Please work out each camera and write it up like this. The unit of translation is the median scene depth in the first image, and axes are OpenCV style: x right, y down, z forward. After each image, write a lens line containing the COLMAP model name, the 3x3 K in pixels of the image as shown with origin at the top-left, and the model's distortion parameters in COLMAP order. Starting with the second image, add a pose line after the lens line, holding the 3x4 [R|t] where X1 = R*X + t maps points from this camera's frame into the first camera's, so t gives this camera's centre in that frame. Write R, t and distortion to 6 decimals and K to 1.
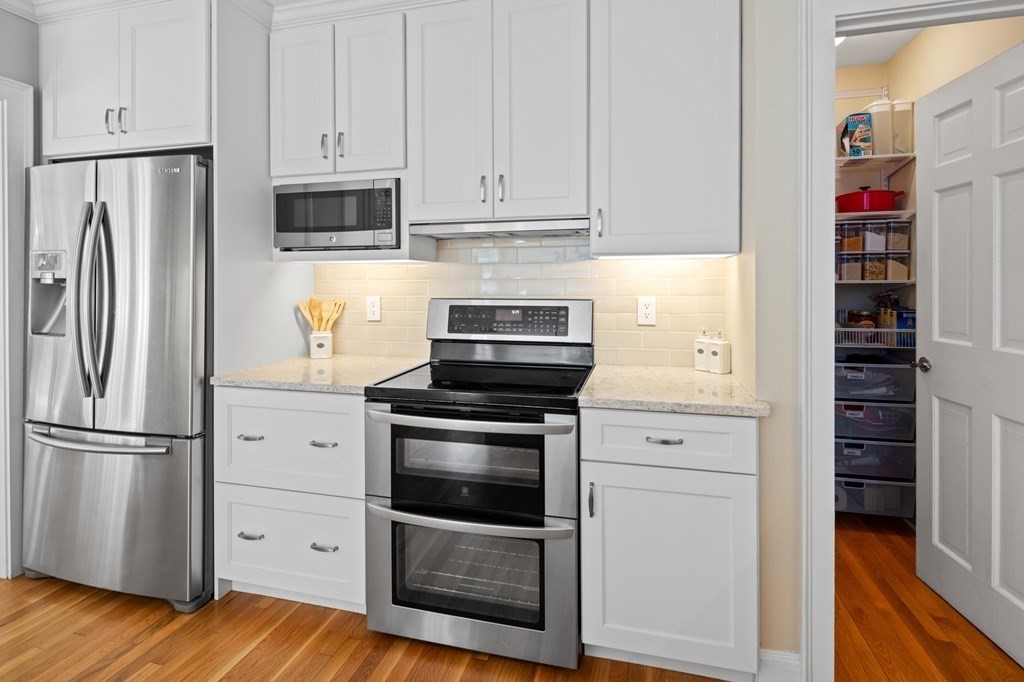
lens RADIAL K [[497.9, 0, 517.8], [0, 497.9, 283.0], [0, 0, 1]] dist [-0.000002, -0.002252]
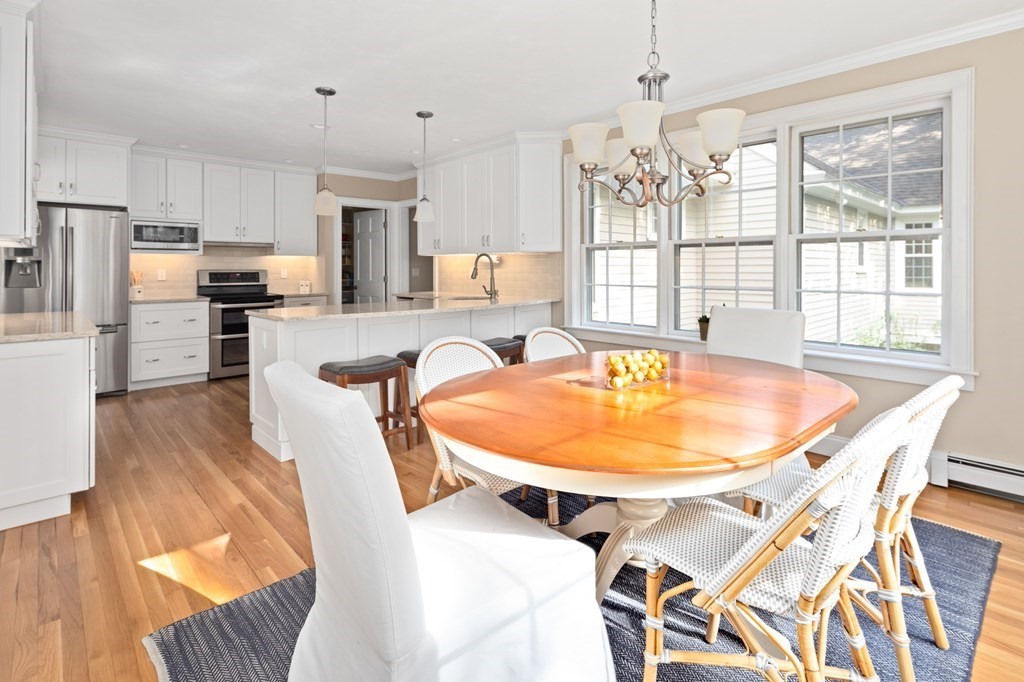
lens RADIAL K [[497.9, 0, 514.2], [0, 497.9, 268.6], [0, 0, 1]] dist [-0.000002, -0.002252]
pose [[0.523163, -0.000801, 0.852233, -1.623256], [0.001292, 0.999999, 0.000146, 0.028589], [-0.852232, 0.001024, 0.523163, -1.818671]]
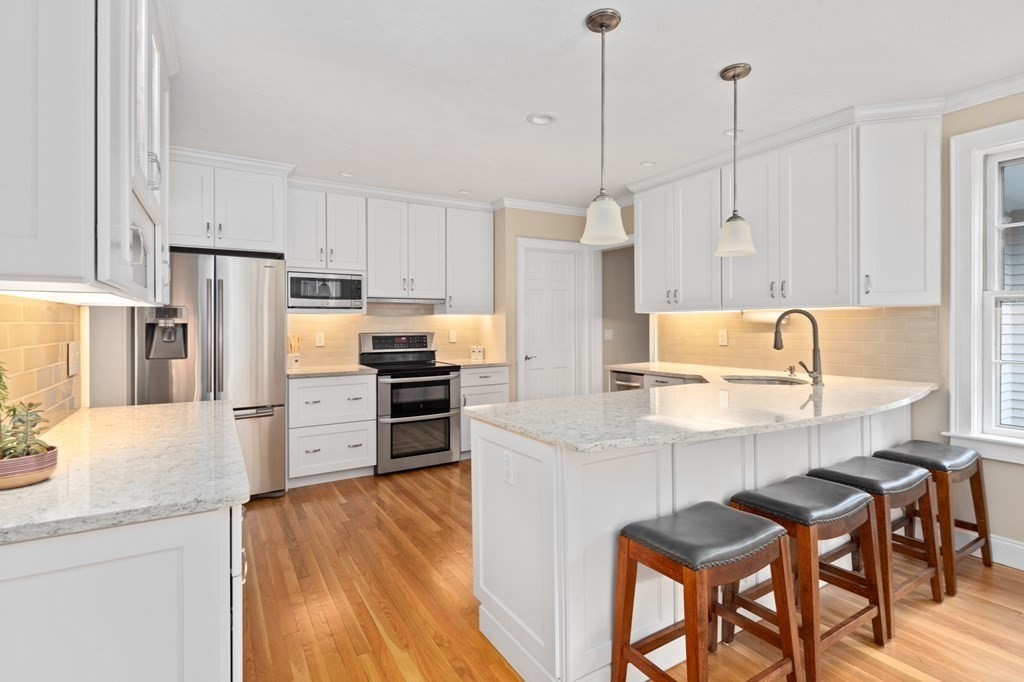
lens RADIAL K [[497.9, 0, 519.6], [0, 497.9, 323.5], [0, 0, 1]] dist [-0.000002, -0.002252]
pose [[0.684962, -0.000237, 0.728579, -1.318337], [0.004041, 0.999986, -0.003474, 0.001892], [-0.728568, 0.005324, 0.684953, -0.921252]]
